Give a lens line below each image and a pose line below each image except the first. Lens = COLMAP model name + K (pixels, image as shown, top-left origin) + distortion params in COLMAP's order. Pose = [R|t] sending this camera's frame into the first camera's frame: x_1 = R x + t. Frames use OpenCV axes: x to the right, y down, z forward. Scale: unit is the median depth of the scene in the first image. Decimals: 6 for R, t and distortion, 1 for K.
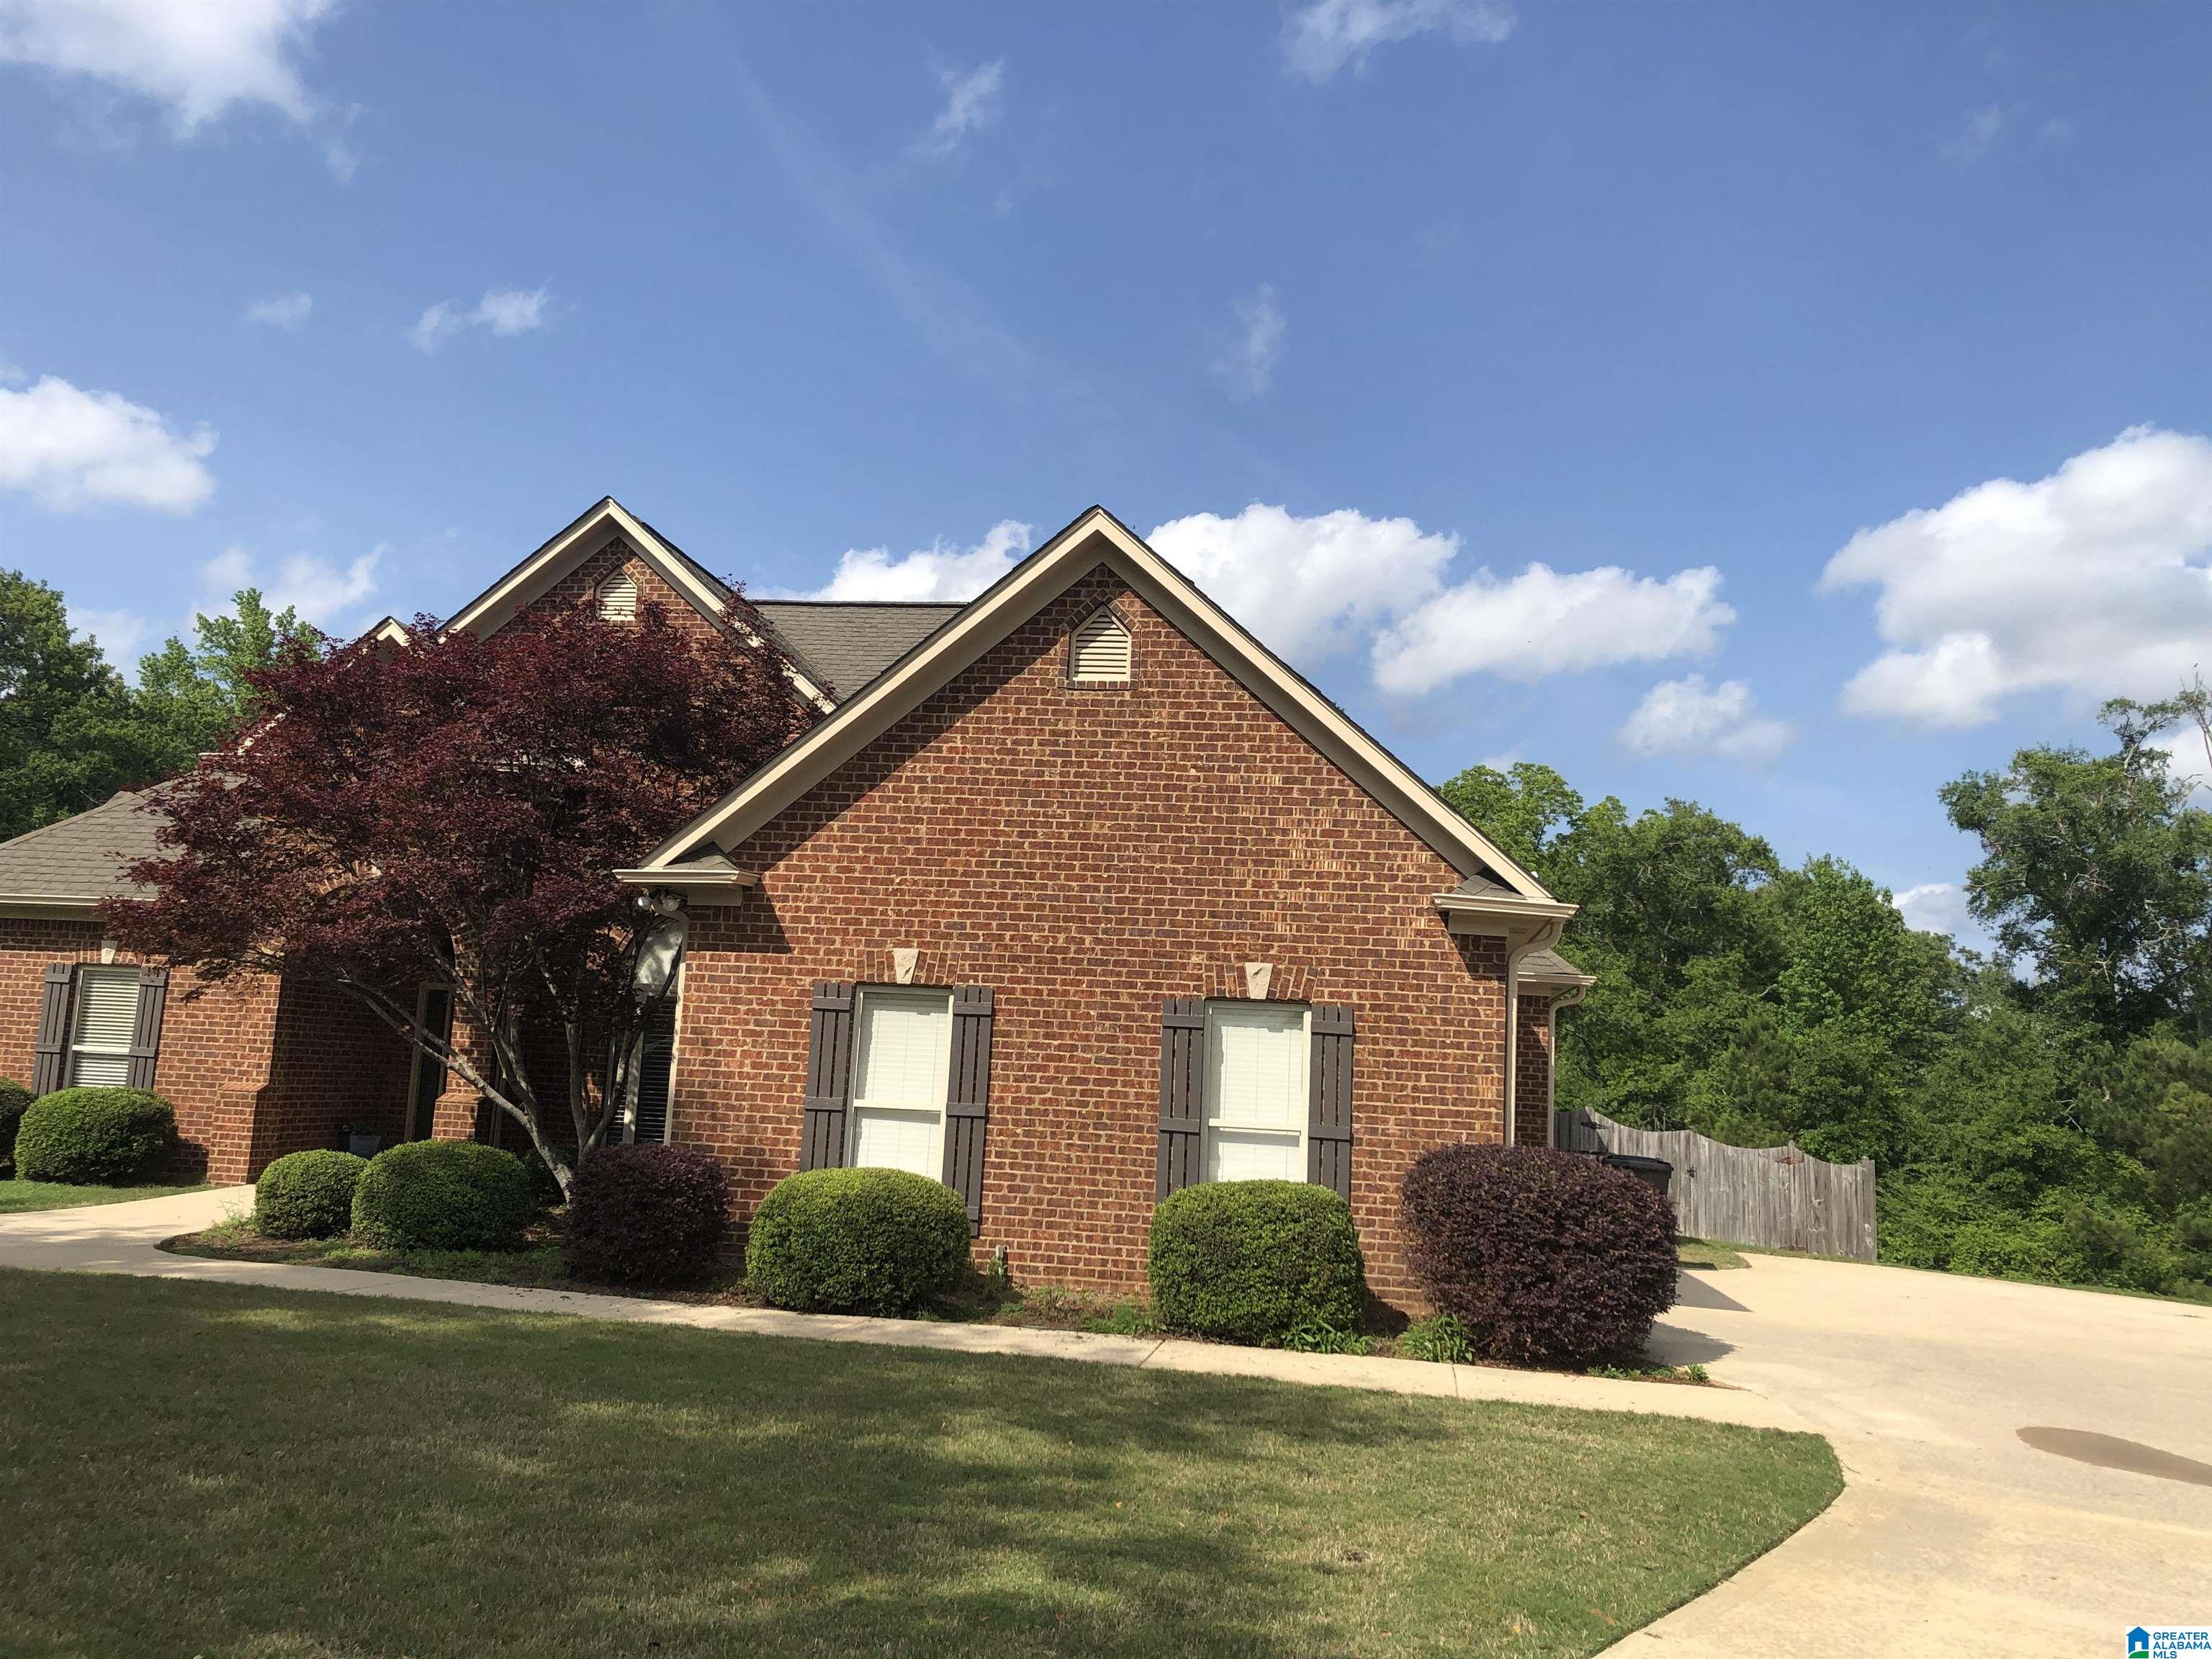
lens RADIAL K [[1812.7, 0, 1100.4], [0, 1812.7, 798.8], [0, 0, 1]] dist [0.035252, -0.026027]
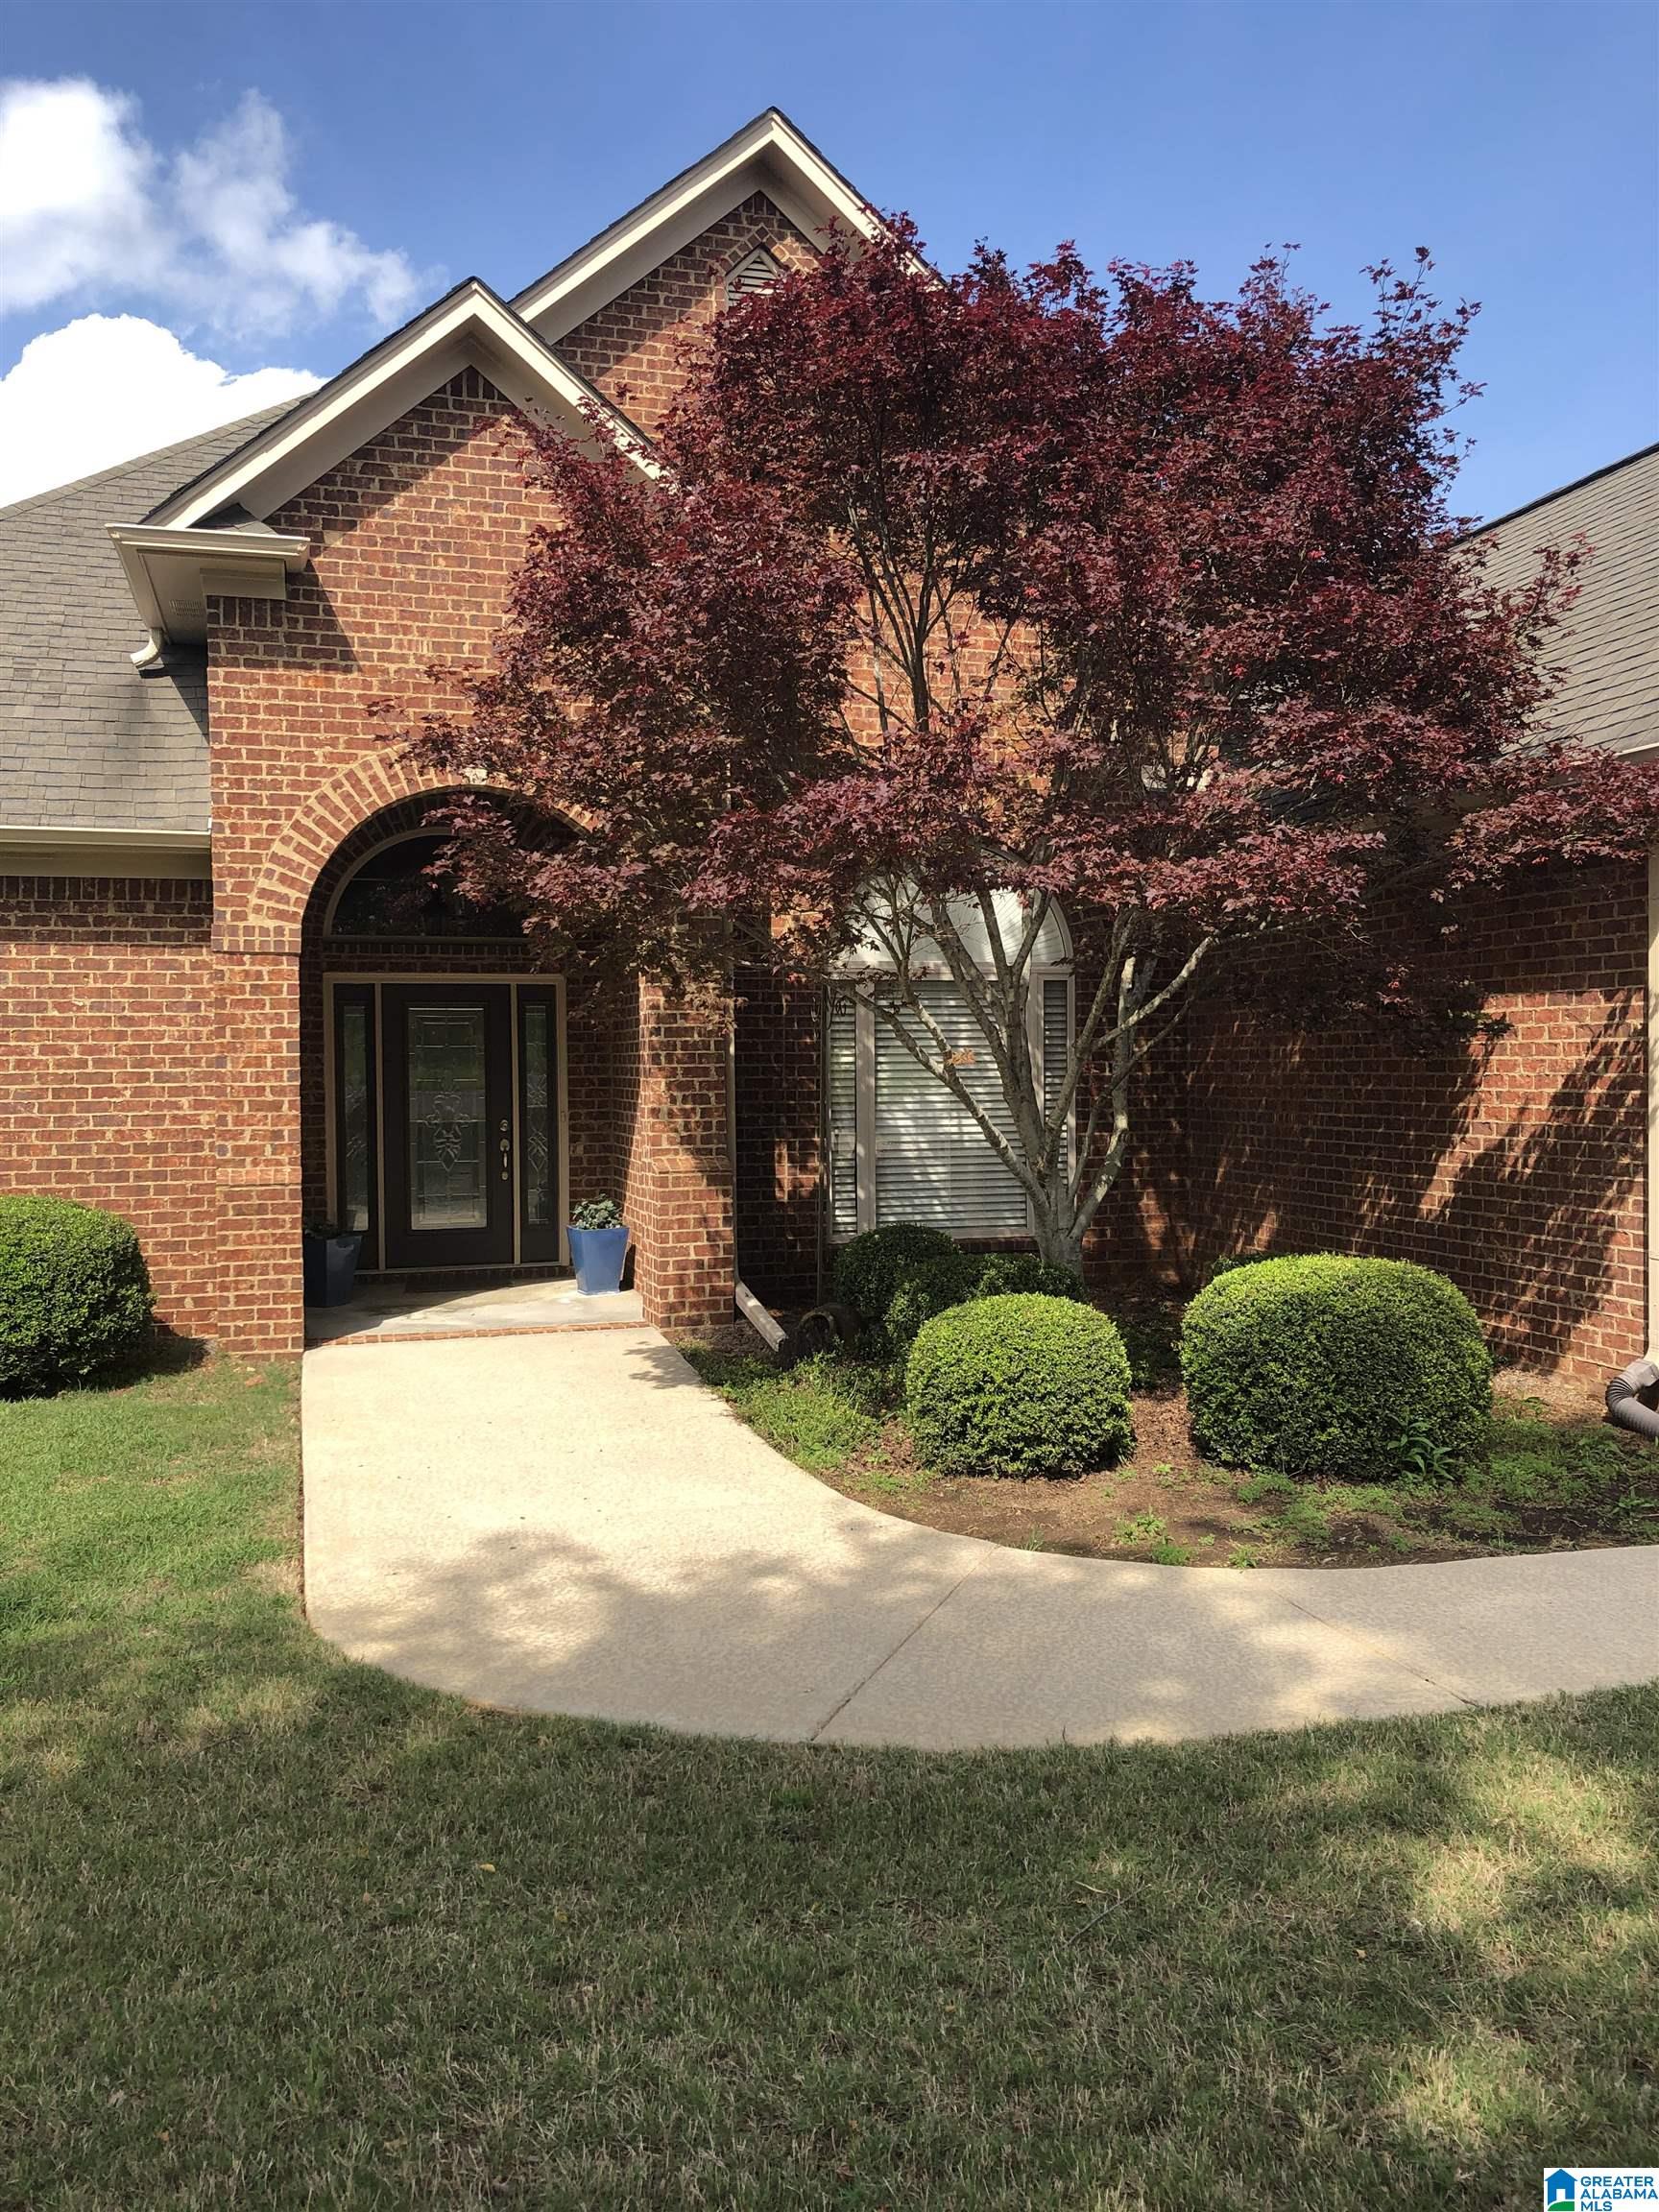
lens RADIAL K [[1812.7, 0, 824.5], [0, 1812.7, 1110.7], [0, 0, 1]] dist [0.035252, -0.026027]
pose [[0.886259, -0.071090, 0.457702, -0.367955], [-0.018938, 0.981764, 0.189157, 0.022445], [-0.462802, -0.176310, 0.868751, 0.299703]]
